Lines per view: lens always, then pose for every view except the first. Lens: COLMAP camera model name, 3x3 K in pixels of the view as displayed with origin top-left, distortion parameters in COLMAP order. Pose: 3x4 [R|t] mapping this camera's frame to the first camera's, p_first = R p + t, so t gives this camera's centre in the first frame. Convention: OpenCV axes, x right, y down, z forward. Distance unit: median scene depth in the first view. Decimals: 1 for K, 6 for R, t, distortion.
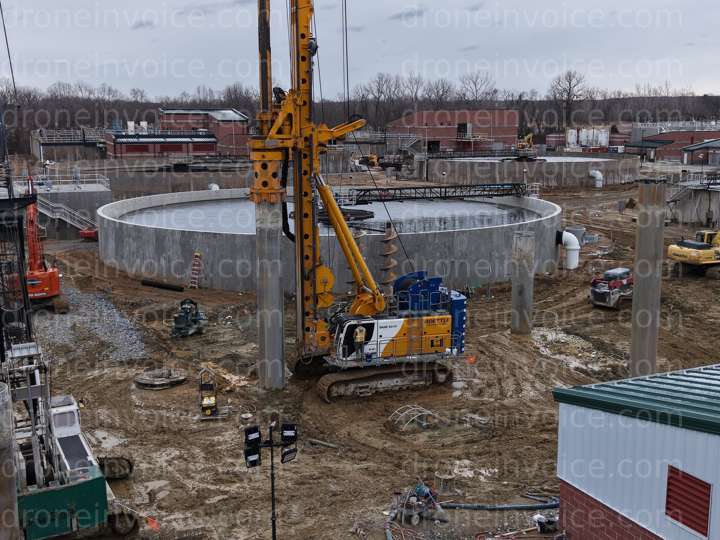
lens RADIAL K [[874.6, 0, 357.8], [0, 874.6, 282.5], [0, 0, 1]] dist [0.249942, -0.896522]
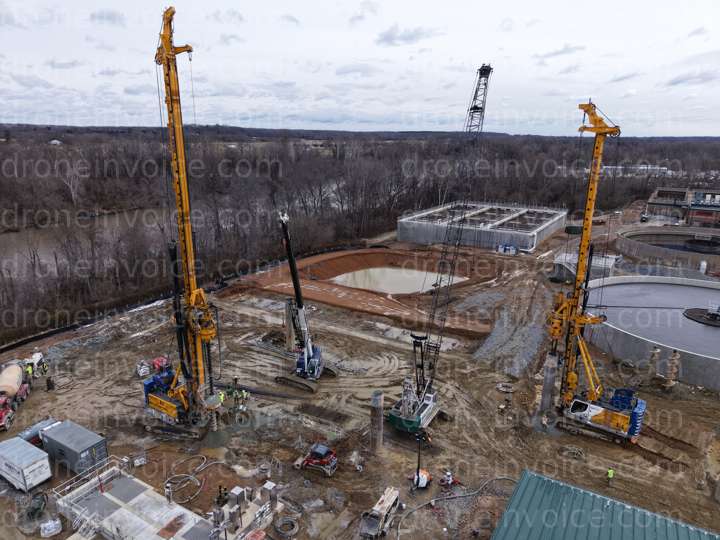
lens RADIAL K [[480.3, 0, 358.2], [0, 480.3, 272.0], [0, 0, 1]] dist [0.035105, -0.039976]
pose [[0.562071, 0.232121, -0.793849, 0.579497], [-0.167366, 0.971875, 0.165675, -0.382845], [0.809978, 0.039742, 0.585112, -0.221847]]
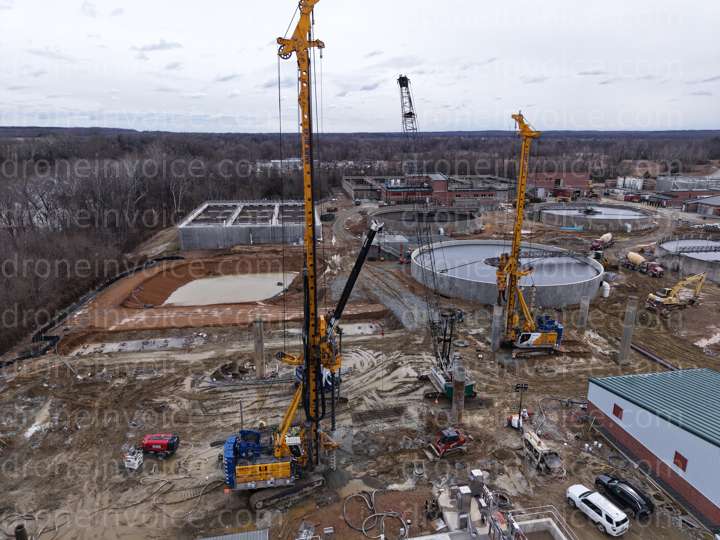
lens RADIAL K [[480.3, 0, 358.2], [0, 480.3, 272.0], [0, 0, 1]] dist [0.035105, -0.039976]
pose [[0.966925, 0.076458, -0.243330, -0.168035], [-0.055322, 0.994170, 0.092546, -0.287143], [0.248988, -0.076024, 0.965518, -0.766921]]
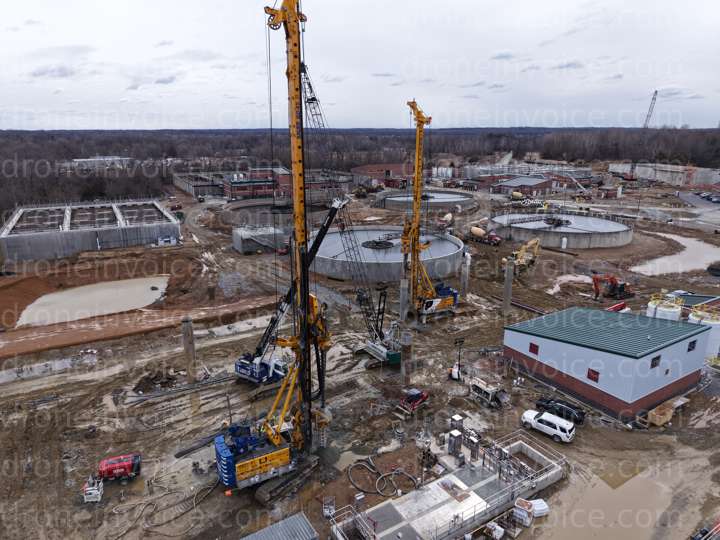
lens RADIAL K [[480.3, 0, 358.2], [0, 480.3, 272.0], [0, 0, 1]] dist [0.035105, -0.039976]
pose [[0.993427, -0.026927, 0.111257, -0.471944], [0.016818, 0.995725, 0.090823, -0.236680], [-0.113227, -0.088355, 0.989633, -0.817323]]
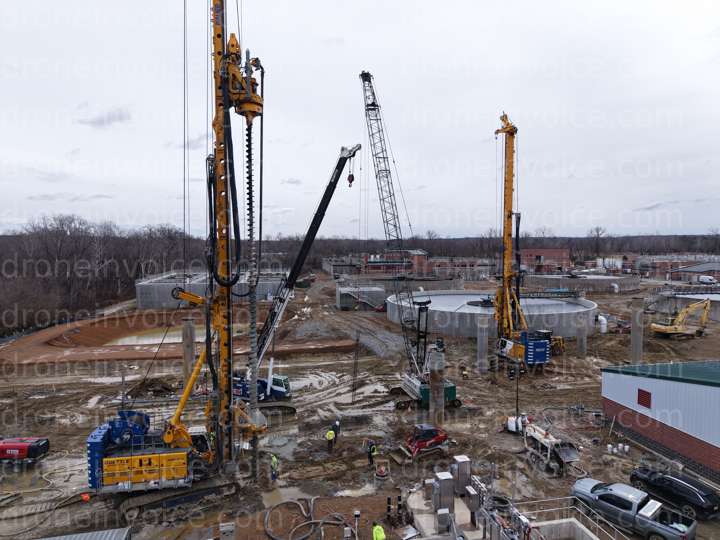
lens RADIAL K [[482.0, 0, 358.5], [0, 482.0, 271.9], [0, 0, 1]] dist [0.016517, -0.013576]
pose [[0.974174, 0.014437, -0.225337, -0.135114], [-0.043792, 0.991086, -0.125824, 0.021440], [0.221511, 0.132442, 0.966122, -0.518170]]
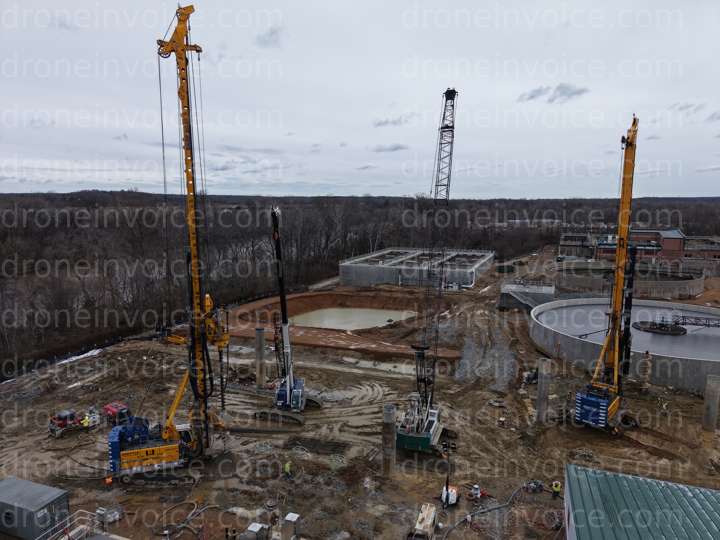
lens RADIAL K [[482.0, 0, 358.5], [0, 482.0, 271.9], [0, 0, 1]] dist [0.016517, -0.013576]
pose [[0.700644, 0.104918, -0.705755, 0.434683], [-0.135739, 0.990666, 0.012518, -0.225102], [0.700481, 0.087028, 0.708345, -0.315334]]
